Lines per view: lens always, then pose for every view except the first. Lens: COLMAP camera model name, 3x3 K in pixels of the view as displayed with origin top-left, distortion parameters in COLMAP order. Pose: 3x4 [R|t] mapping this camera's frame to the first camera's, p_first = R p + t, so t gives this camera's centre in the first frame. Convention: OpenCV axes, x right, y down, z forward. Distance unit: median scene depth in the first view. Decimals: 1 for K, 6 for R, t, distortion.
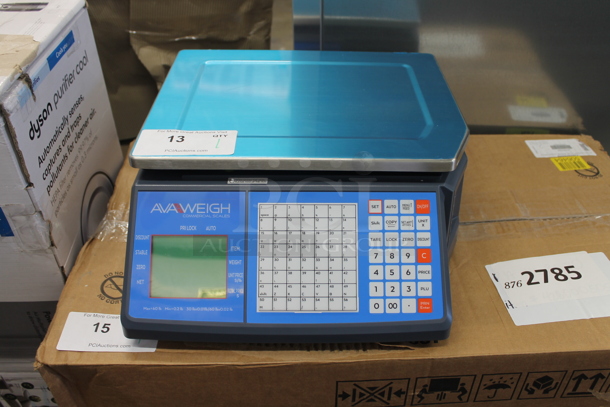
lens RADIAL K [[537.9, 0, 305.0], [0, 537.9, 203.5], [0, 0, 1]] dist [-0.156651, 0.137693]
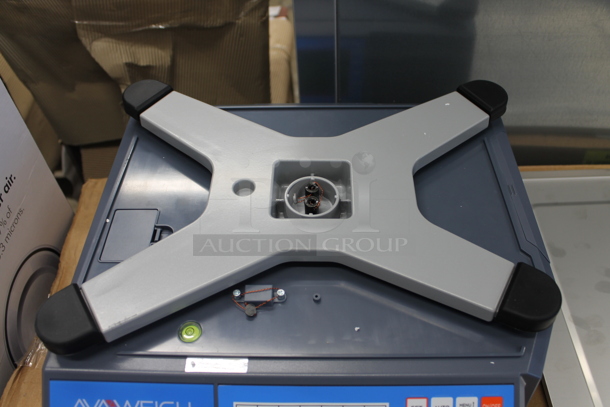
lens RADIAL K [[537.9, 0, 305.0], [0, 537.9, 203.5], [0, 0, 1]] dist [-0.156651, 0.137693]
pose [[0.999311, -0.003458, -0.036960, 0.021204], [0.009999, 0.983928, 0.178288, -0.332340], [0.035750, -0.178534, 0.983284, 0.409274]]
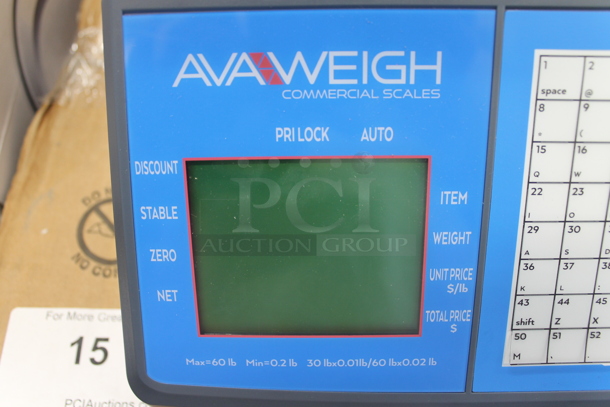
lens RADIAL K [[537.9, 0, 305.0], [0, 537.9, 203.5], [0, 0, 1]] dist [-0.156651, 0.137693]
pose [[0.998842, -0.001243, -0.048103, -0.192796], [0.021240, 0.908395, 0.417573, -0.044134], [0.043178, -0.418111, 0.907369, 0.671956]]
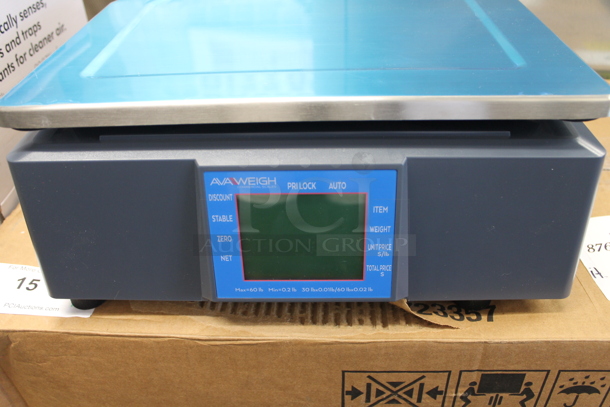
lens RADIAL K [[537.9, 0, 305.0], [0, 537.9, 203.5], [0, 0, 1]] dist [-0.156651, 0.137693]
pose [[0.997223, 0.024174, -0.070438, 0.051607], [-0.025323, 0.999560, -0.015462, 0.125077], [0.070033, 0.017203, 0.997396, 0.293442]]
